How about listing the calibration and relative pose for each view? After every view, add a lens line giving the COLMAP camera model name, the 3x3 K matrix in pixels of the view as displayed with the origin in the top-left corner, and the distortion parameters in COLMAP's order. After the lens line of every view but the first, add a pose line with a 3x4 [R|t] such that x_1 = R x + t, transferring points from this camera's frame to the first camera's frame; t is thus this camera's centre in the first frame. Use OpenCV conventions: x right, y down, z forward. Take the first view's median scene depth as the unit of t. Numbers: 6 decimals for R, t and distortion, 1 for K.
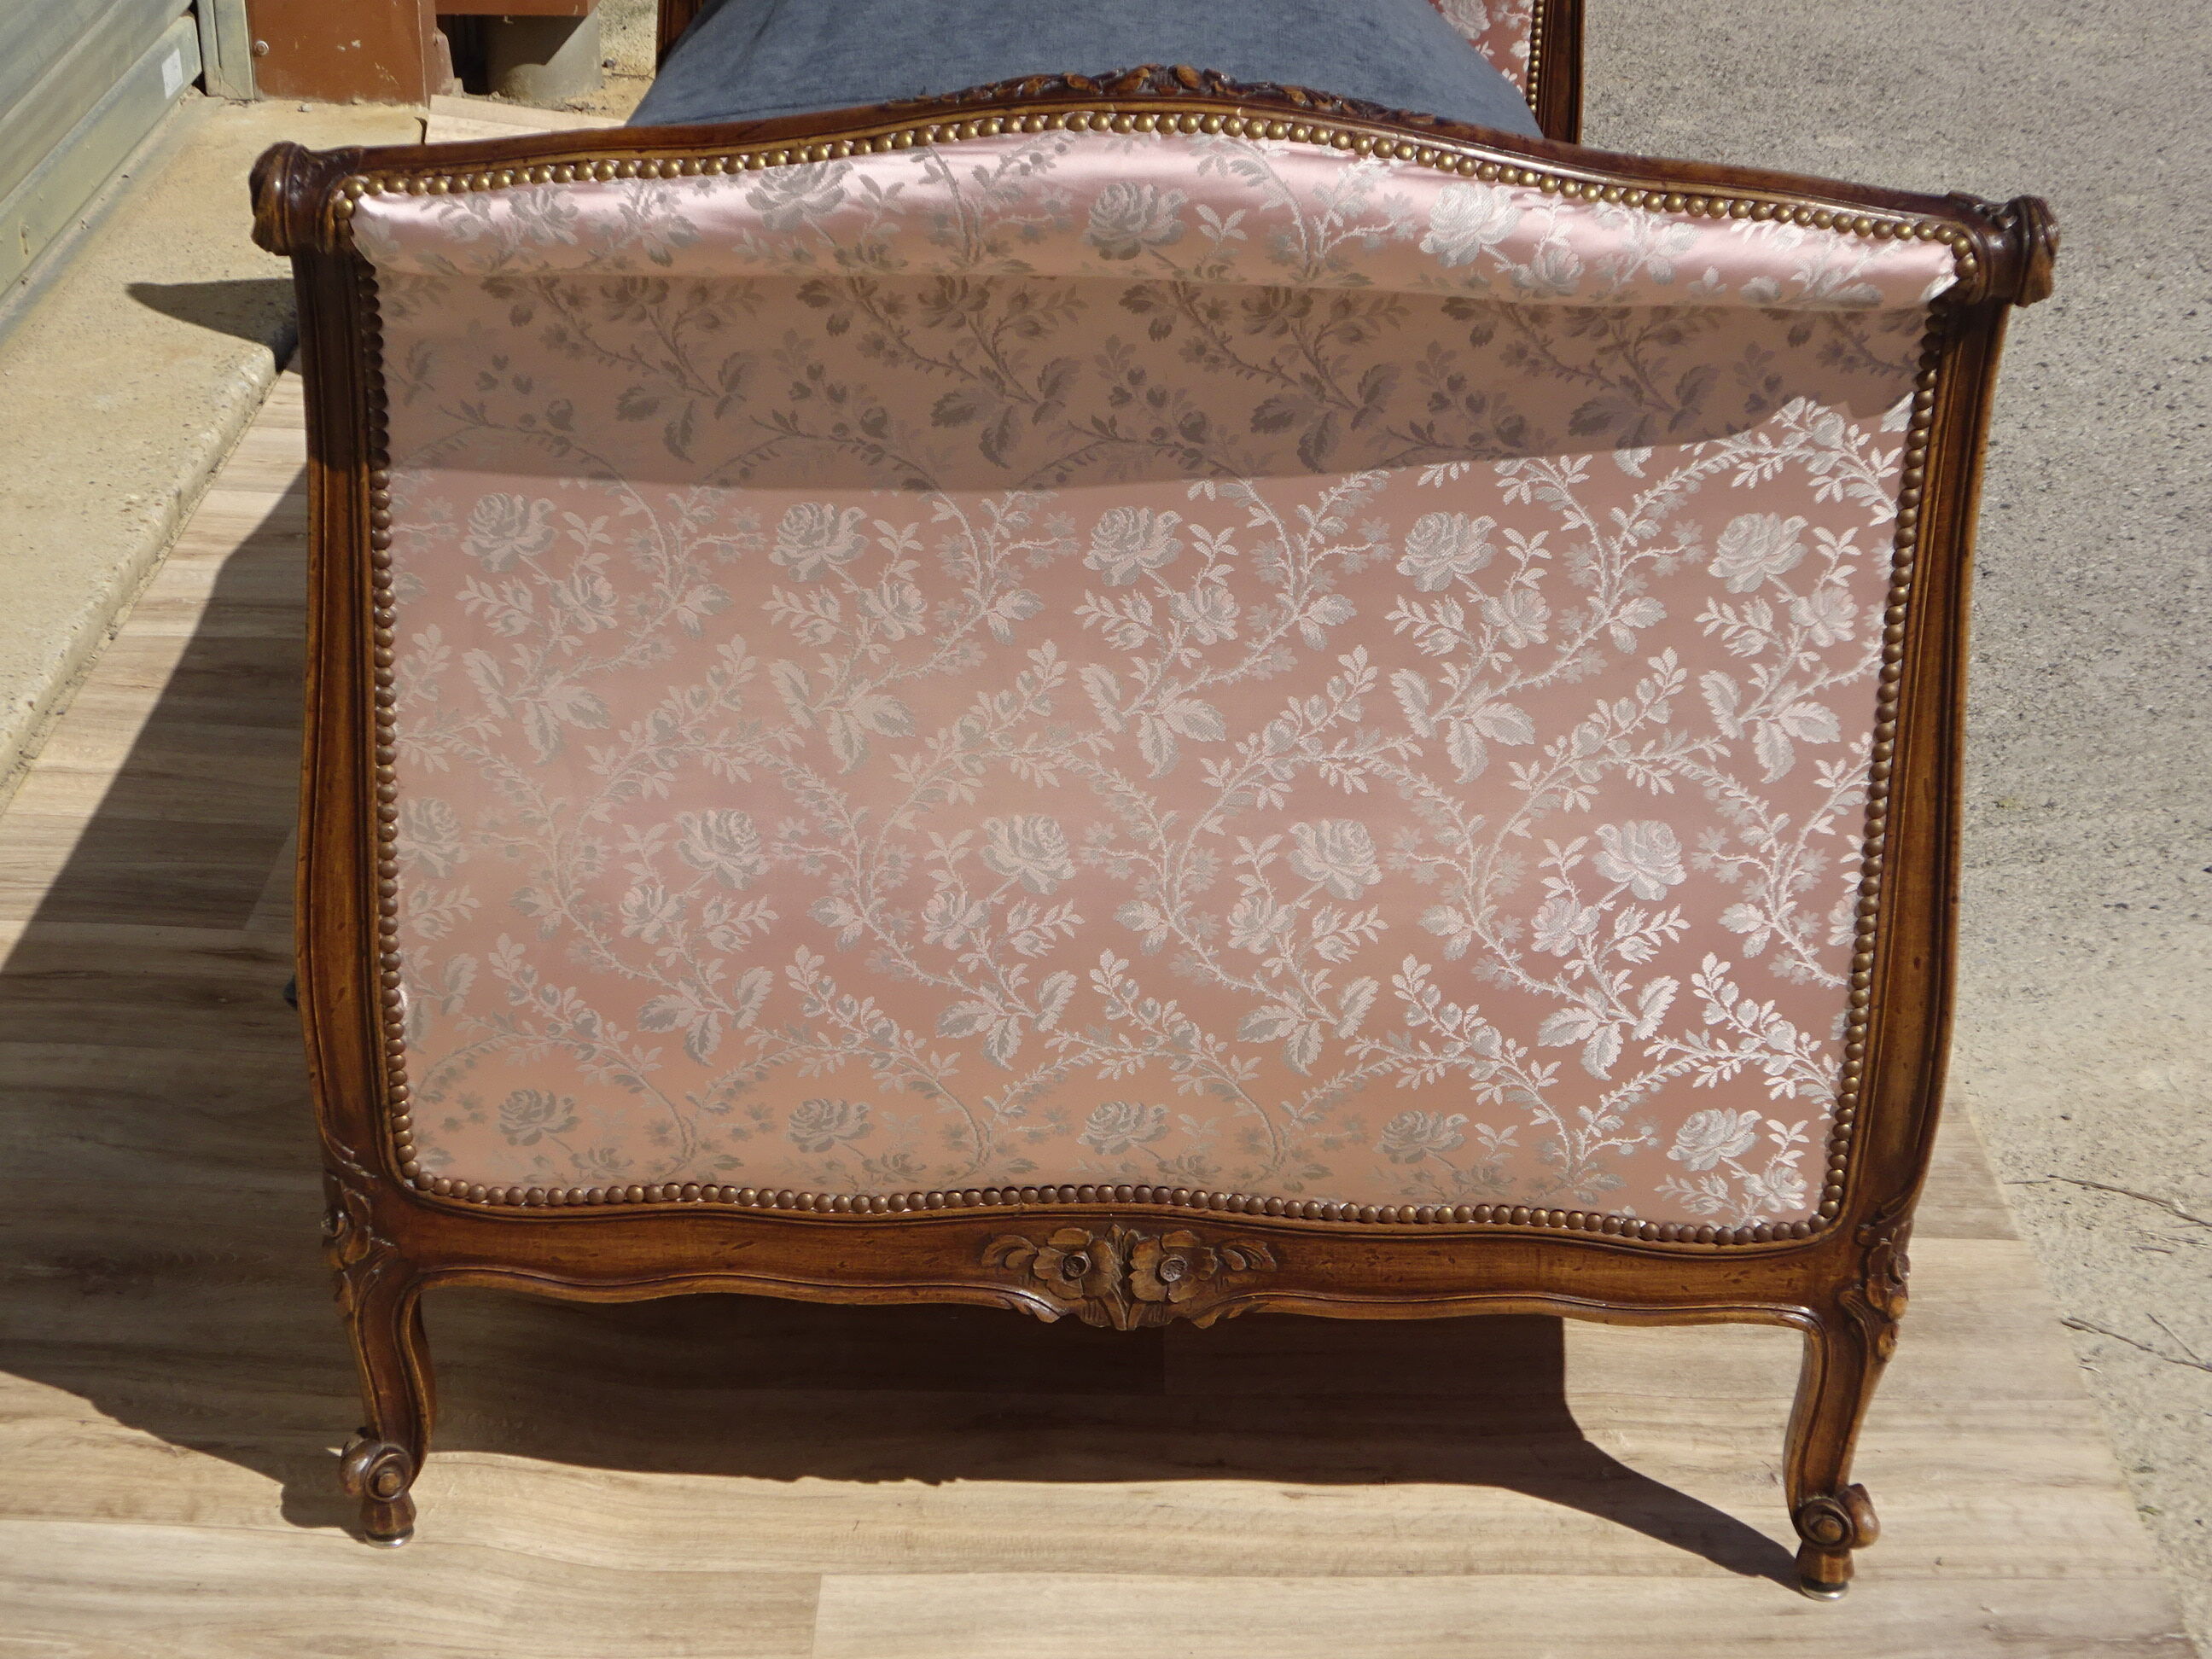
lens RADIAL K [[3883.9, 0, 1147.1], [0, 3883.9, 827.3], [0, 0, 1]] dist [0.008258, 0.000000]
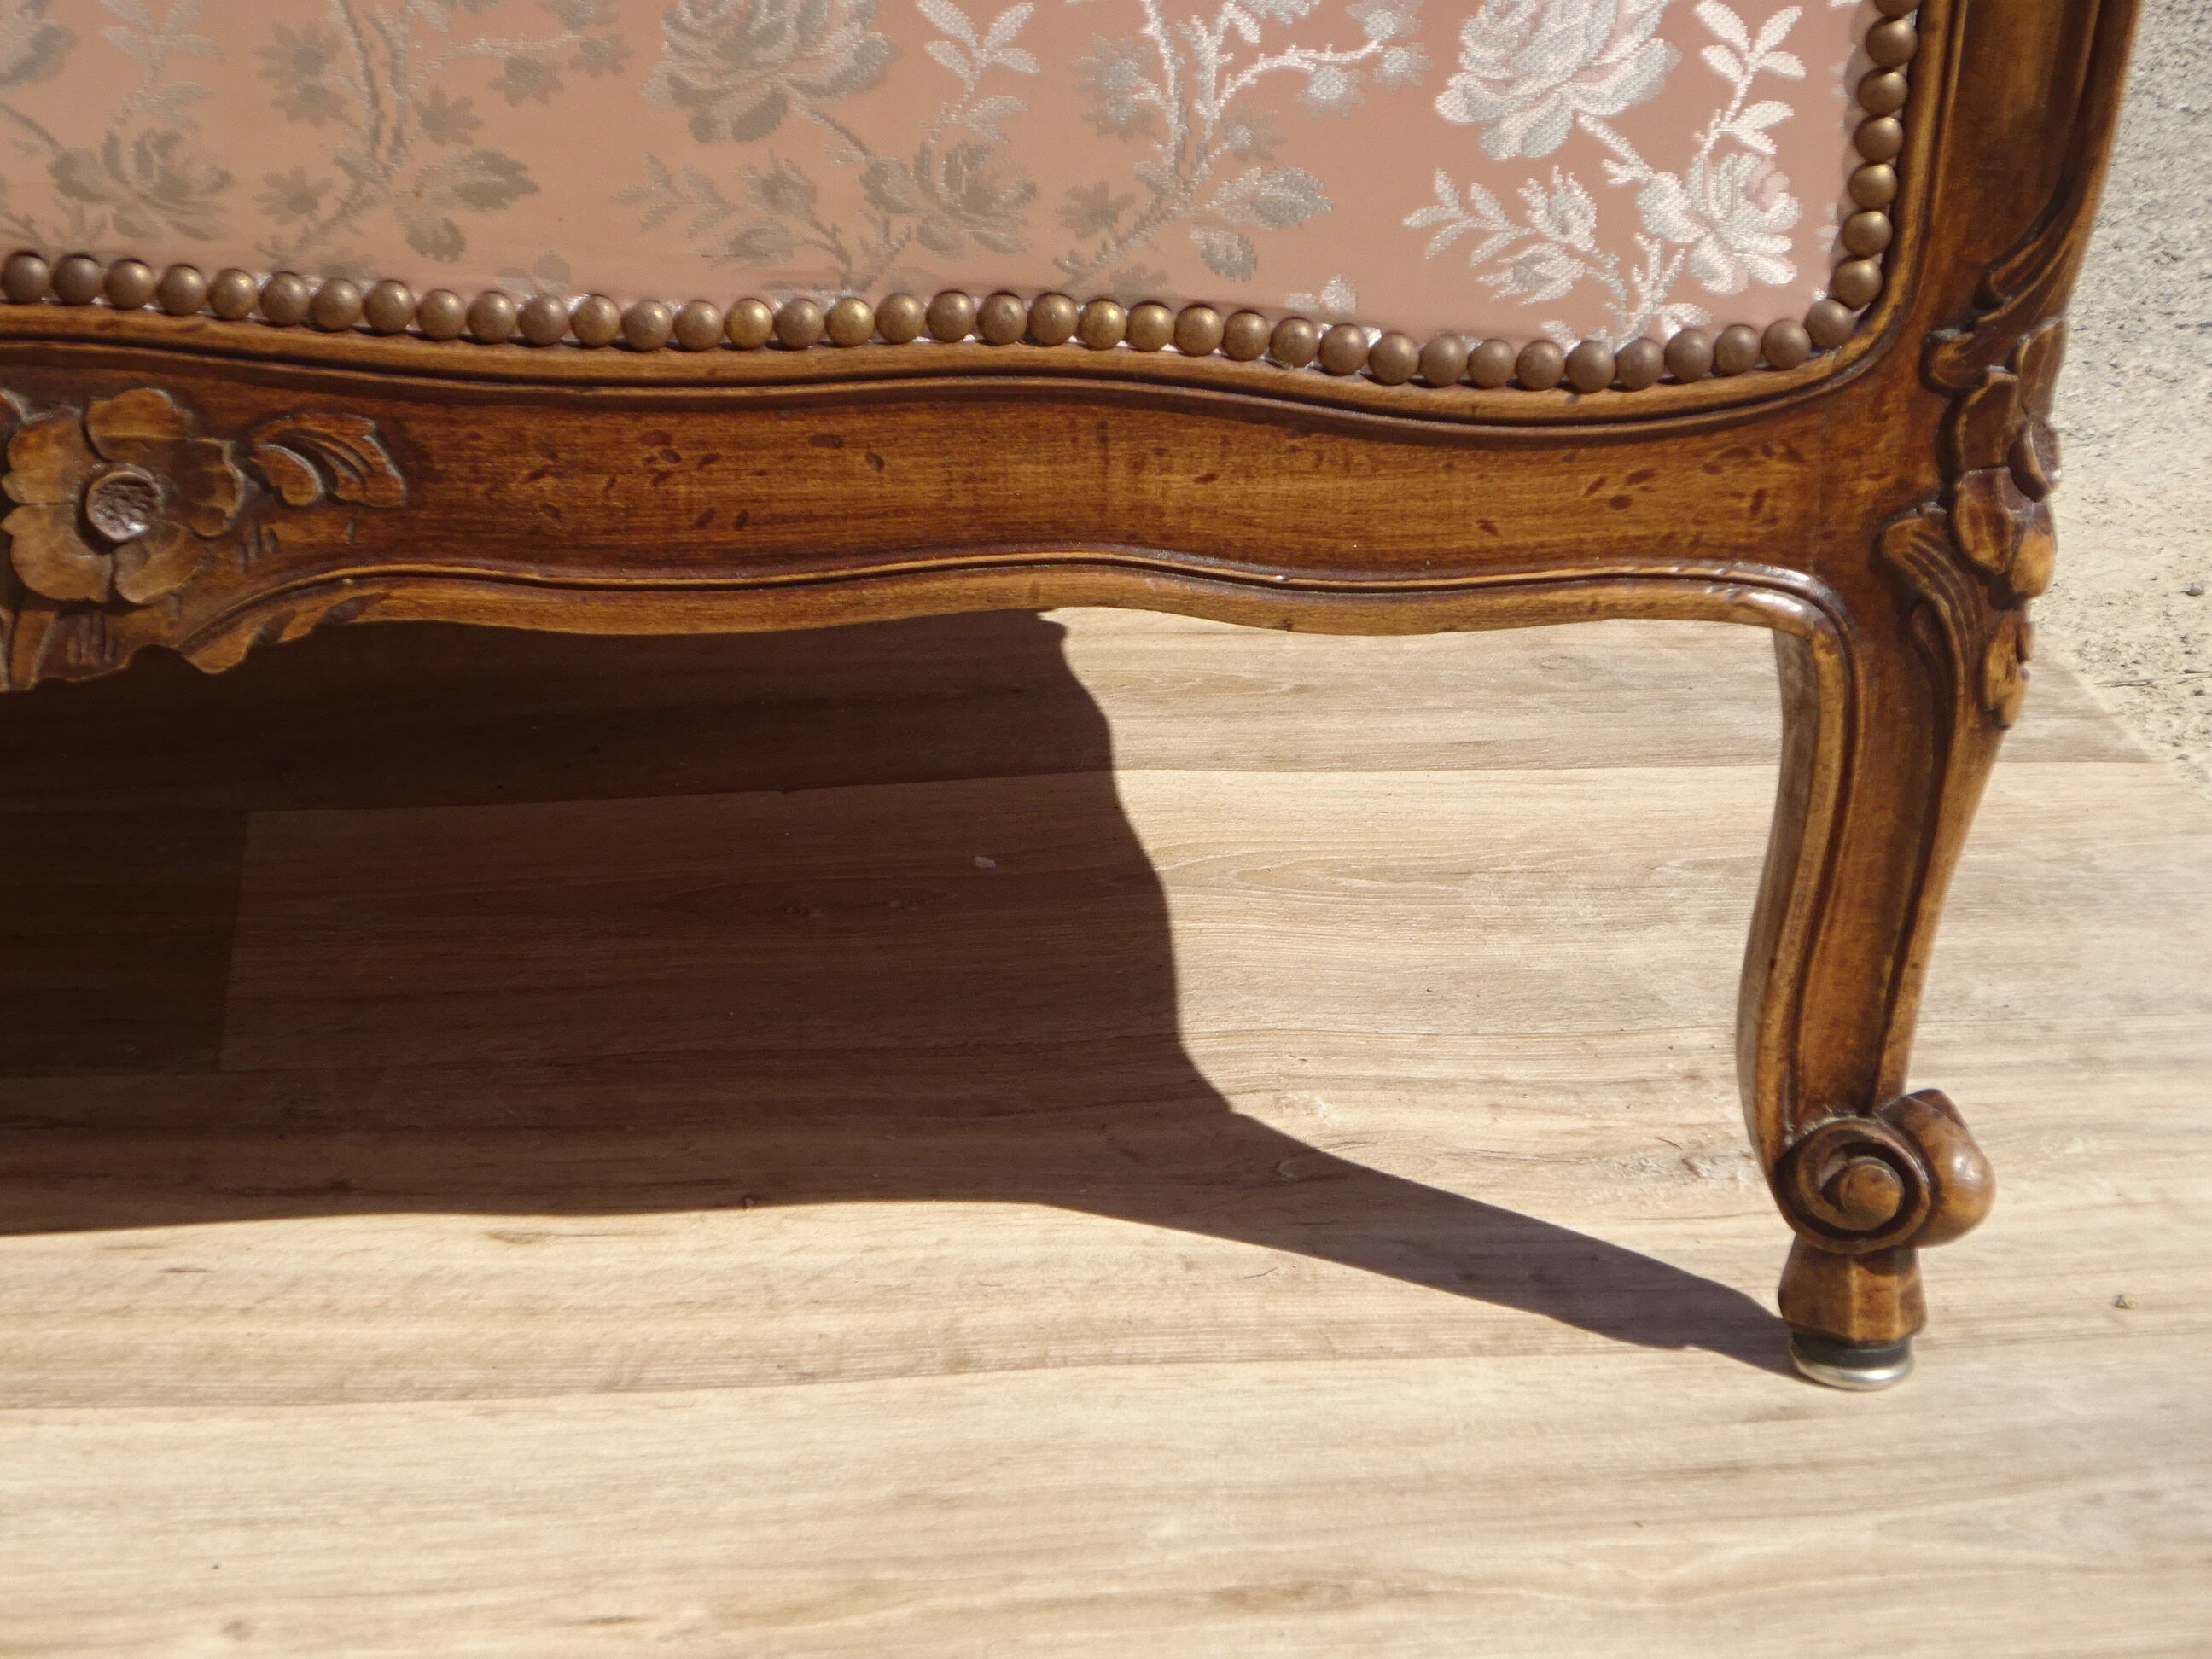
lens RADIAL K [[5098.5, 0, 1097.3], [0, 5098.5, 813.8], [0, 0, 1]] dist [0.012748, 0.000000]
pose [[0.994086, -0.030908, 0.104107, 0.048343], [0.037797, 0.997178, -0.064865, 0.181940], [-0.101809, 0.068416, 0.992449, 0.520600]]
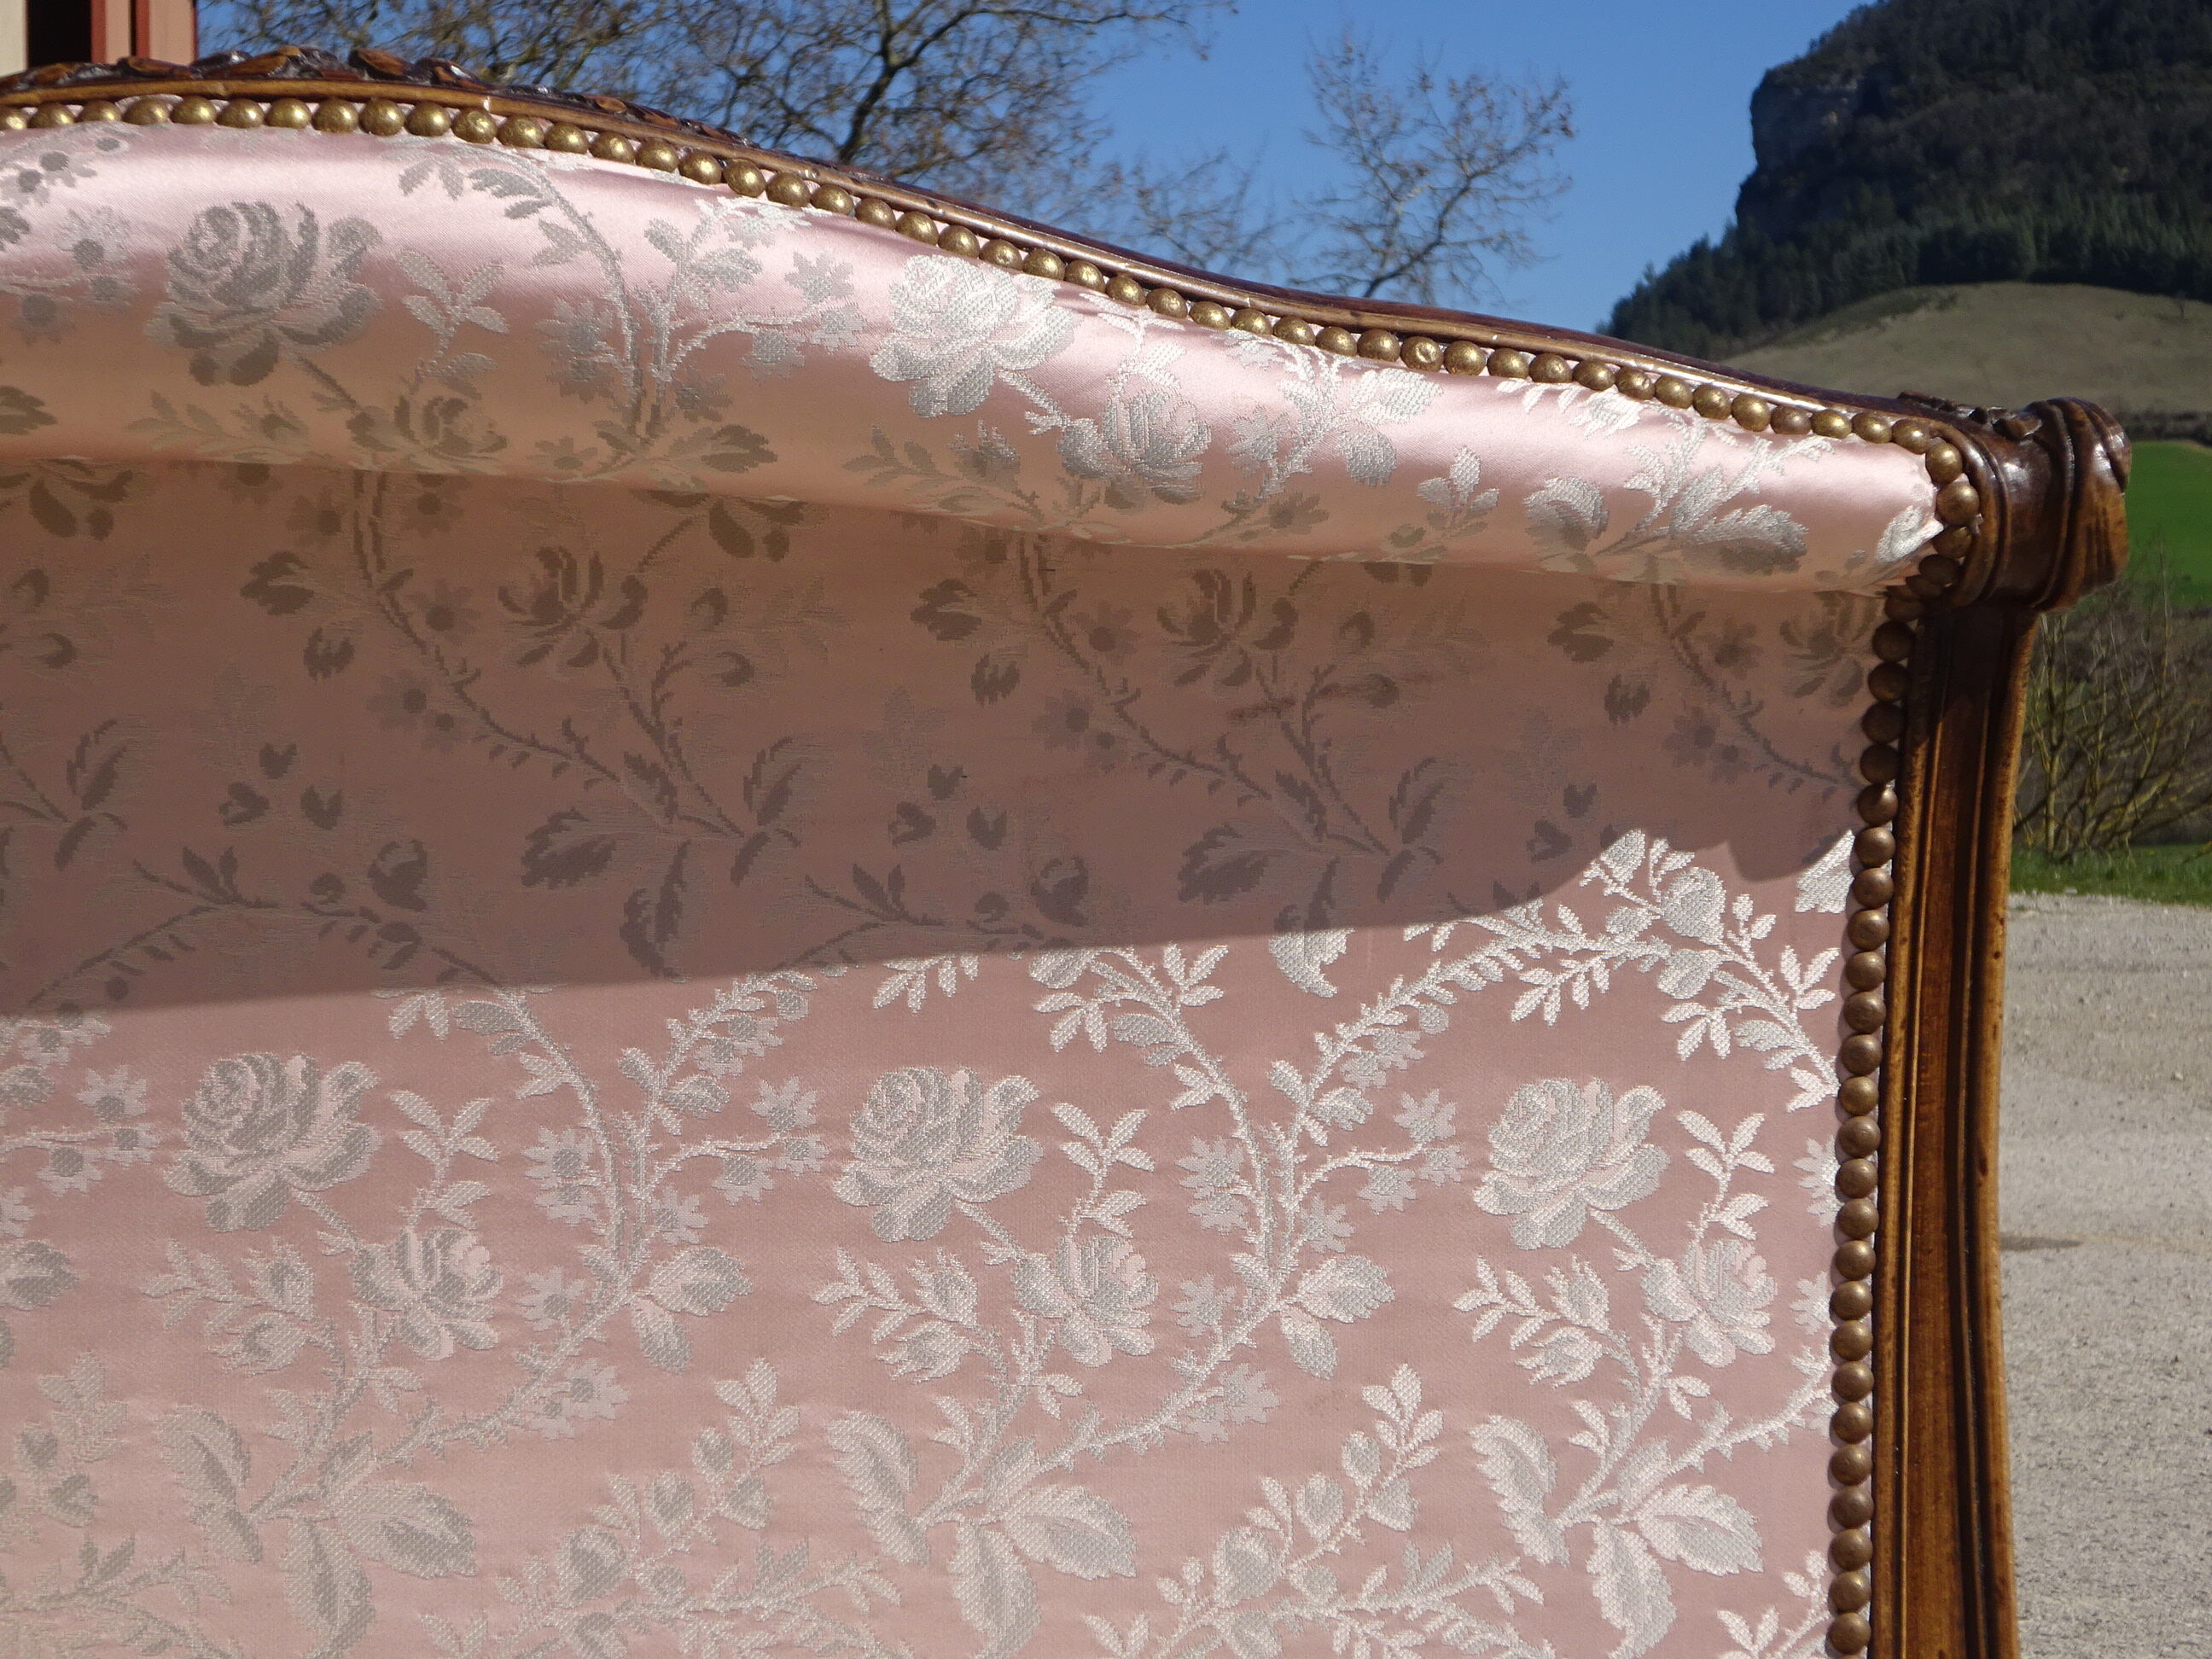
lens RADIAL K [[5098.5, 0, 1087.3], [0, 5098.5, 918.9], [0, 0, 1]] dist [0.012748, 0.000000]
pose [[0.991004, -0.001550, 0.133823, 0.010810], [0.051437, 0.927539, -0.370170, 0.127060], [-0.123552, 0.373723, 0.919275, 0.384667]]
